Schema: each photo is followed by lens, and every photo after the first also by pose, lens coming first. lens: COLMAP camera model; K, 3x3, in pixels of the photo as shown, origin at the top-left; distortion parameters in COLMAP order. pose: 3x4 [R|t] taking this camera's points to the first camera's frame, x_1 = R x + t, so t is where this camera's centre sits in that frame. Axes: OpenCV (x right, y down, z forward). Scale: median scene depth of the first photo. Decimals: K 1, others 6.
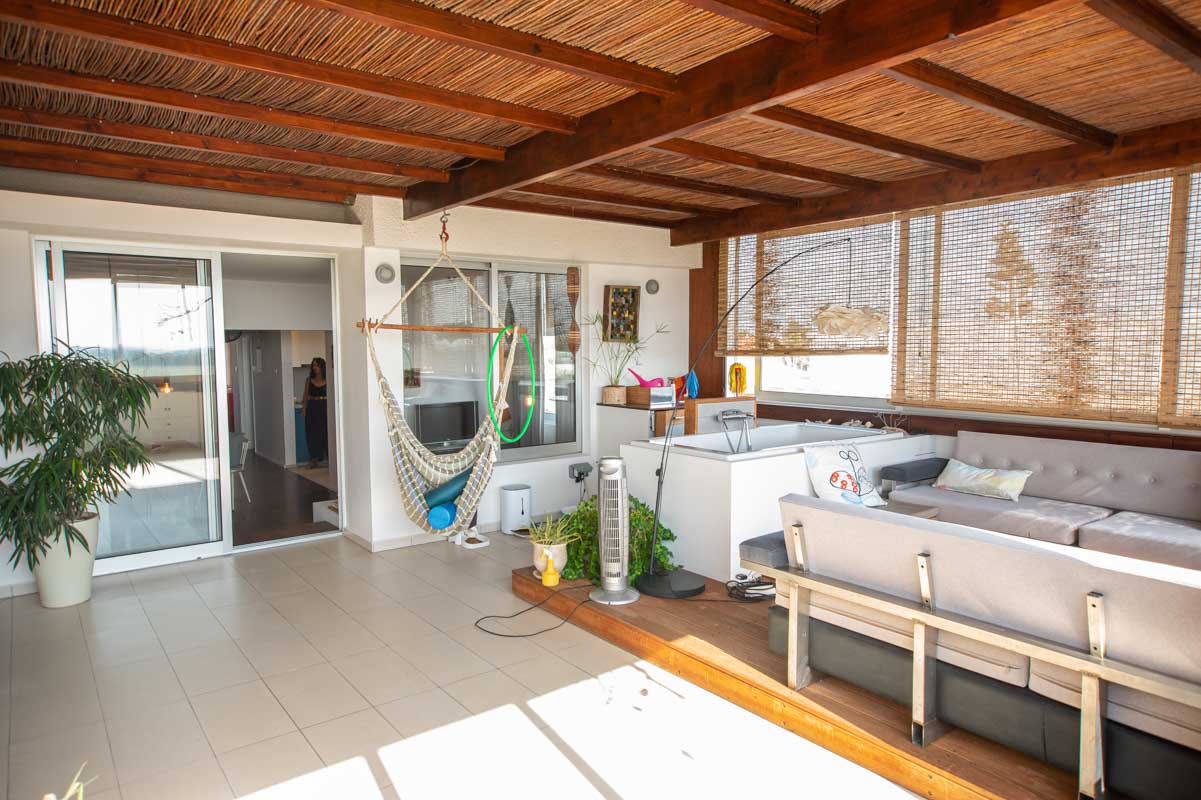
lens RADIAL K [[741.7, 0, 607.8], [0, 741.7, 402.2], [0, 0, 1]] dist [0.005249, 0.001473]
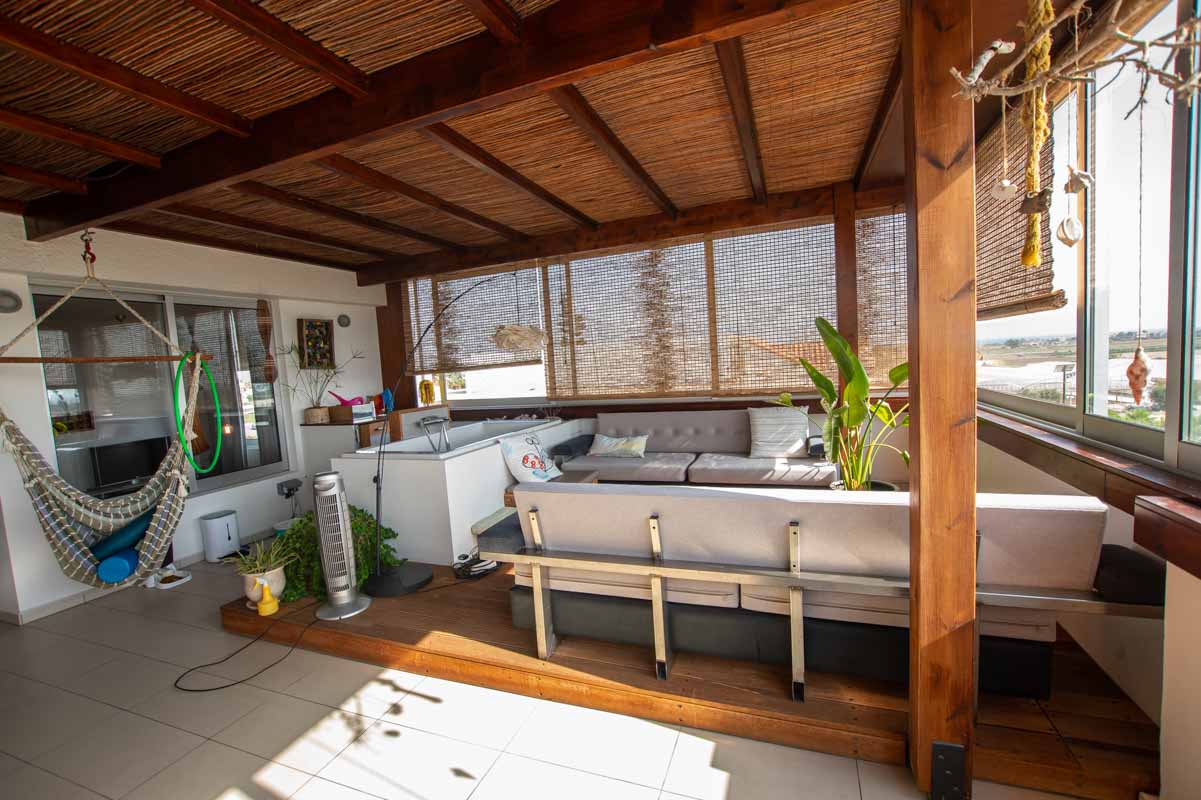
lens RADIAL K [[494.0, 0, 598.3], [0, 494.0, 403.1], [0, 0, 1]] dist [-0.024161, 0.004546]
pose [[0.853256, -0.091636, 0.513378, -0.011216], [0.099215, 0.994985, 0.012701, 0.007169], [-0.511968, 0.040097, 0.858068, 0.207785]]
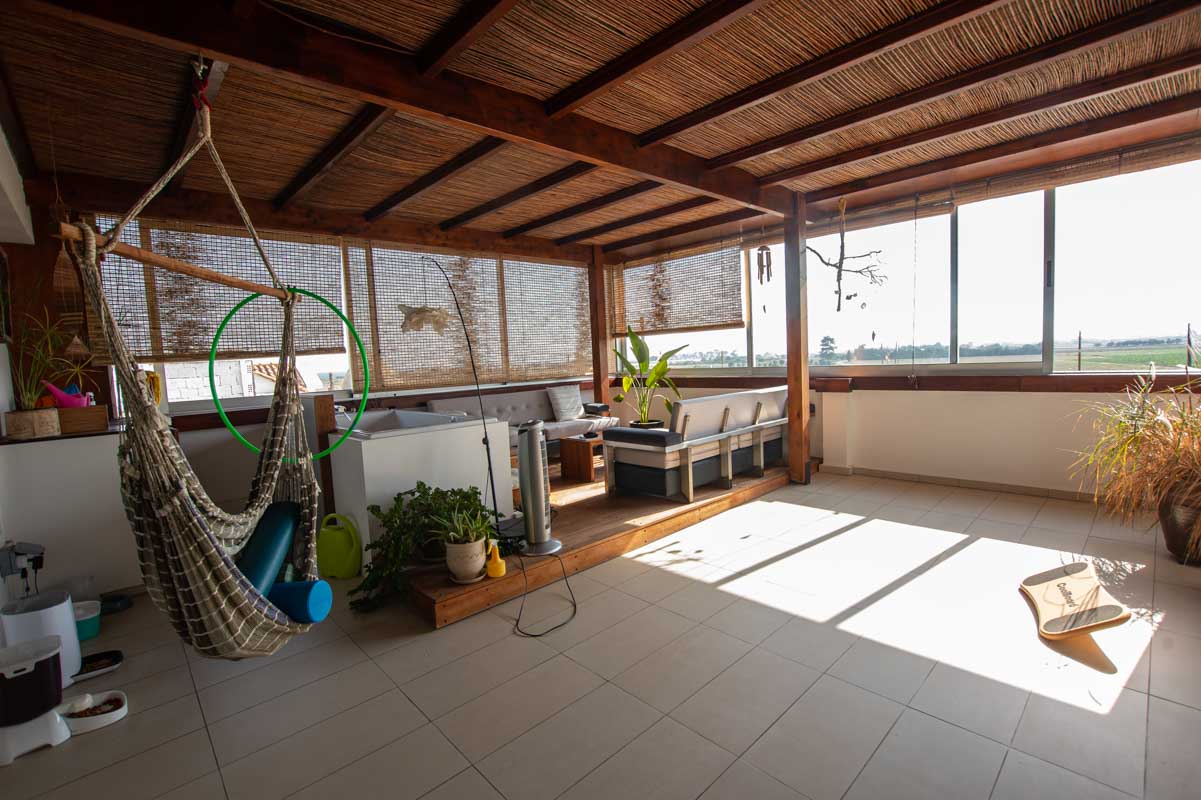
lens RADIAL K [[525.6, 0, 592.2], [0, 525.6, 402.4], [0, 0, 1]] dist [-0.018554, -0.000017]
pose [[-0.067291, -0.076141, 0.994824, -0.656666], [0.126036, 0.988448, 0.084178, -0.006288], [-0.989741, 0.131048, -0.056917, 0.817643]]
